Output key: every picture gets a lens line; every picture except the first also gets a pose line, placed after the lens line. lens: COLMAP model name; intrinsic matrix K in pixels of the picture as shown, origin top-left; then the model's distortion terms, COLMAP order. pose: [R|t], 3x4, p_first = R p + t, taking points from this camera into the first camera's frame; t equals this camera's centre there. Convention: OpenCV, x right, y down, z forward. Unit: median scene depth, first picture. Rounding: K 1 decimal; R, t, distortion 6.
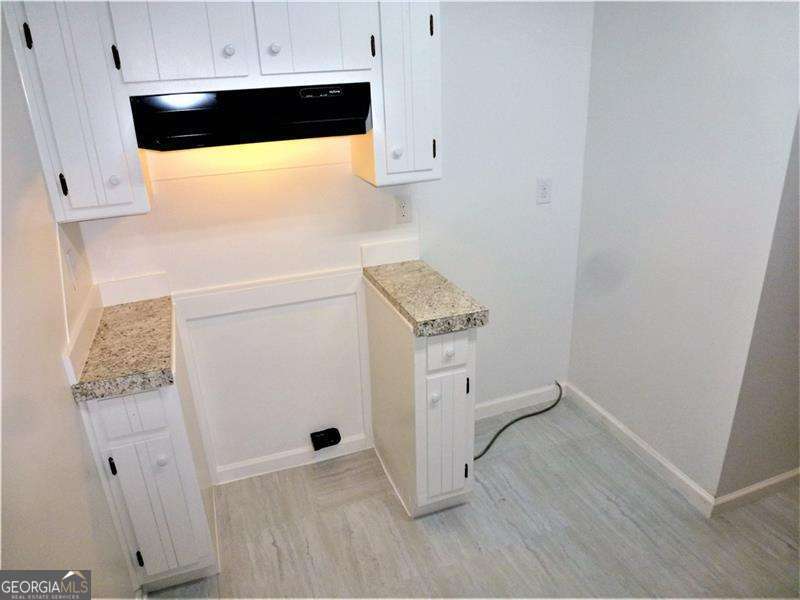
lens RADIAL K [[572.3, 0, 401.9], [0, 572.3, 298.0], [0, 0, 1]] dist [-0.061643, 0.023237]
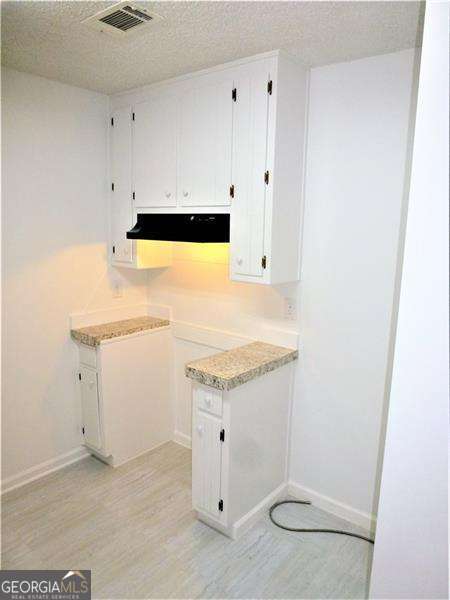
lens RADIAL K [[429.3, 0, 225.9], [0, 429.3, 302.7], [0, 0, 1]] dist [-0.061643, 0.023237]
pose [[0.509701, 0.204190, -0.835770, 0.905986], [-0.358441, 0.933504, 0.009471, -0.147753], [0.782129, 0.294747, 0.548998, 0.387422]]
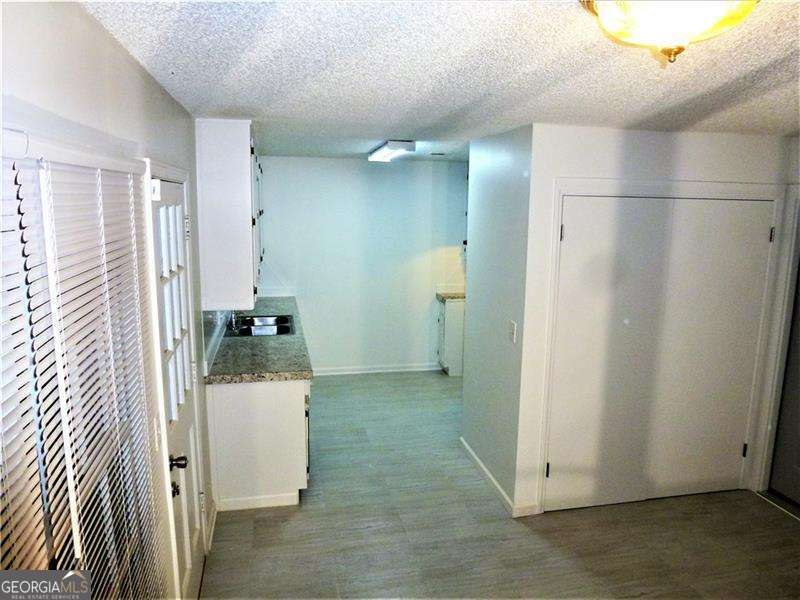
lens RADIAL K [[572.3, 0, 403.0], [0, 572.3, 297.5], [0, 0, 1]] dist [-0.061643, 0.023237]
pose [[-0.133581, 0.196036, -0.971456, 2.745555], [-0.378165, 0.895987, 0.232807, -0.544787], [0.916050, 0.398469, -0.045552, 0.754694]]
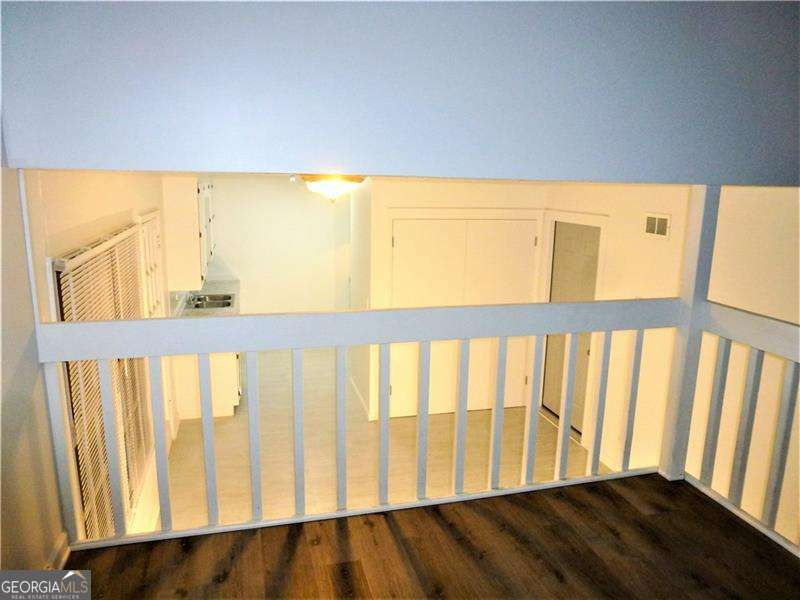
lens RADIAL K [[572.3, 0, 403.5], [0, 572.3, 301.9], [0, 0, 1]] dist [-0.061643, 0.023237]
pose [[-0.082621, 0.235609, -0.968329, 3.724008], [-0.388954, 0.886969, 0.249000, -0.949530], [0.917545, 0.397208, 0.018359, 1.142460]]
